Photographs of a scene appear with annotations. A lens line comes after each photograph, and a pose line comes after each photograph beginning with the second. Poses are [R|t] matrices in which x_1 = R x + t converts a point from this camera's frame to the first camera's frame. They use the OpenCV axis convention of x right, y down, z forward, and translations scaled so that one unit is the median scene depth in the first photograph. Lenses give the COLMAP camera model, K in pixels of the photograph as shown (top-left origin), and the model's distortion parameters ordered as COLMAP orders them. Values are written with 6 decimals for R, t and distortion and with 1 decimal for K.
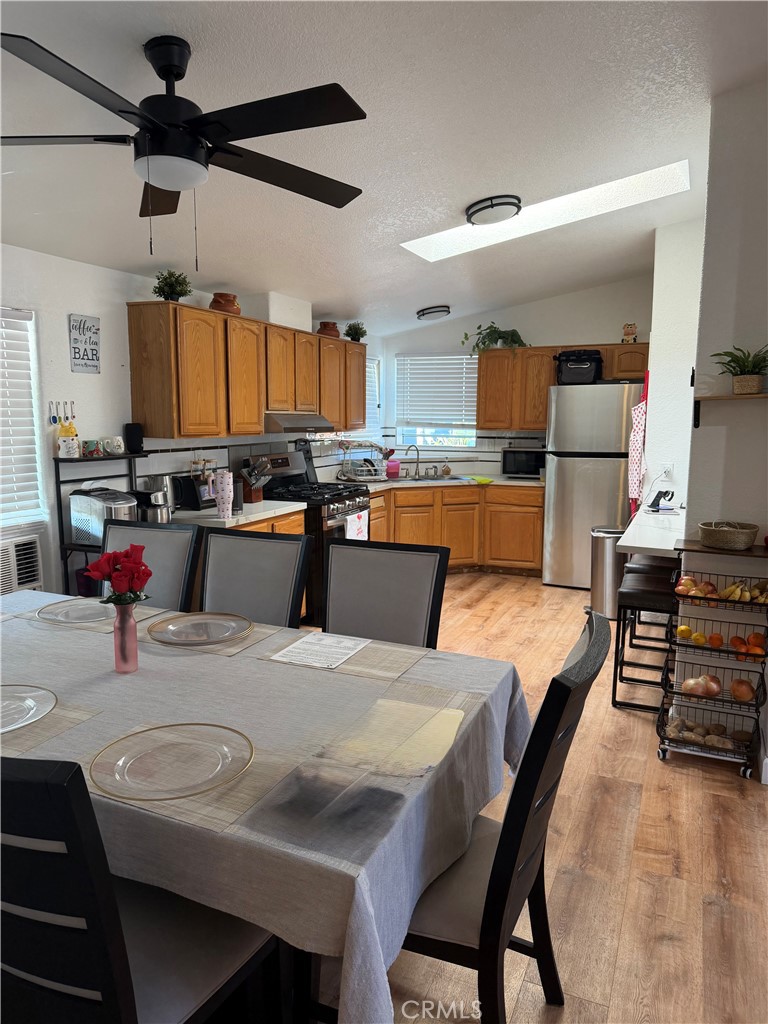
lens RADIAL K [[715.7, 0, 378.8], [0, 715.7, 515.1], [0, 0, 1]] dist [0.139559, -0.214640]
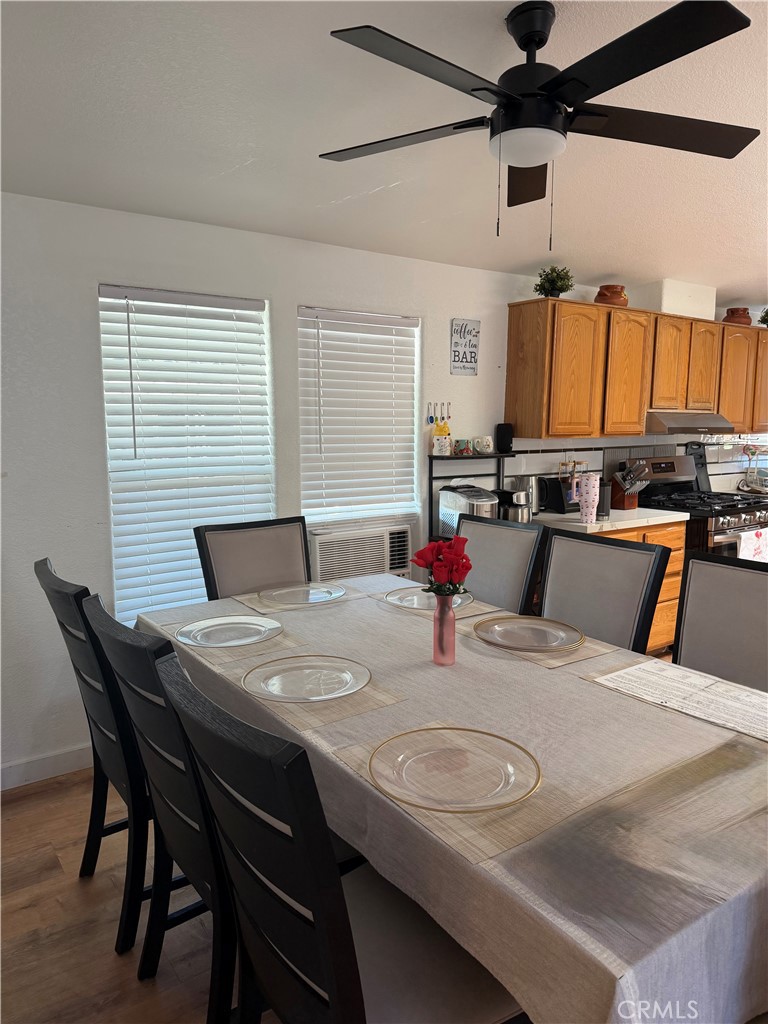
lens RADIAL K [[712.2, 0, 381.7], [0, 712.2, 514.3], [0, 0, 1]] dist [0.133739, -0.225486]
pose [[0.858330, 0.063715, -0.509126, 0.031951], [-0.070651, 0.997485, 0.005722, 0.006523], [0.508210, 0.031059, 0.860673, 0.059049]]
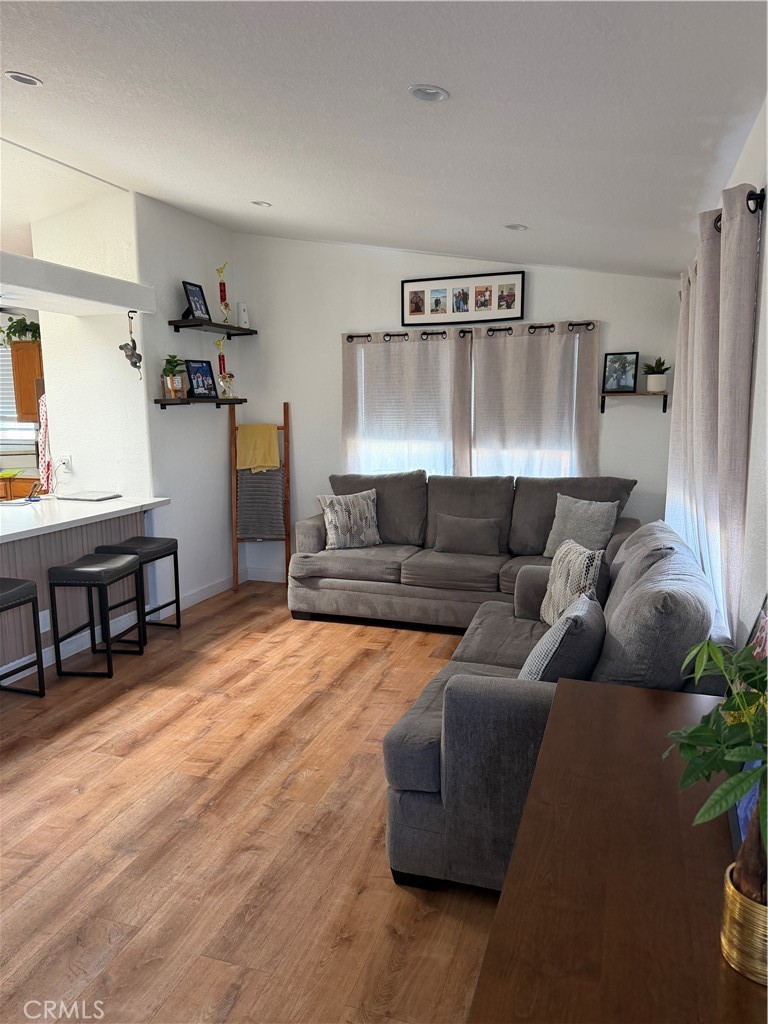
lens RADIAL K [[712.8, 0, 382.9], [0, 712.8, 523.6], [0, 0, 1]] dist [0.115105, -0.186476]
pose [[0.996103, -0.025442, 0.084453, 0.921907], [0.023314, 0.999388, 0.026088, 0.008939], [-0.085065, -0.024017, 0.996086, -0.066299]]
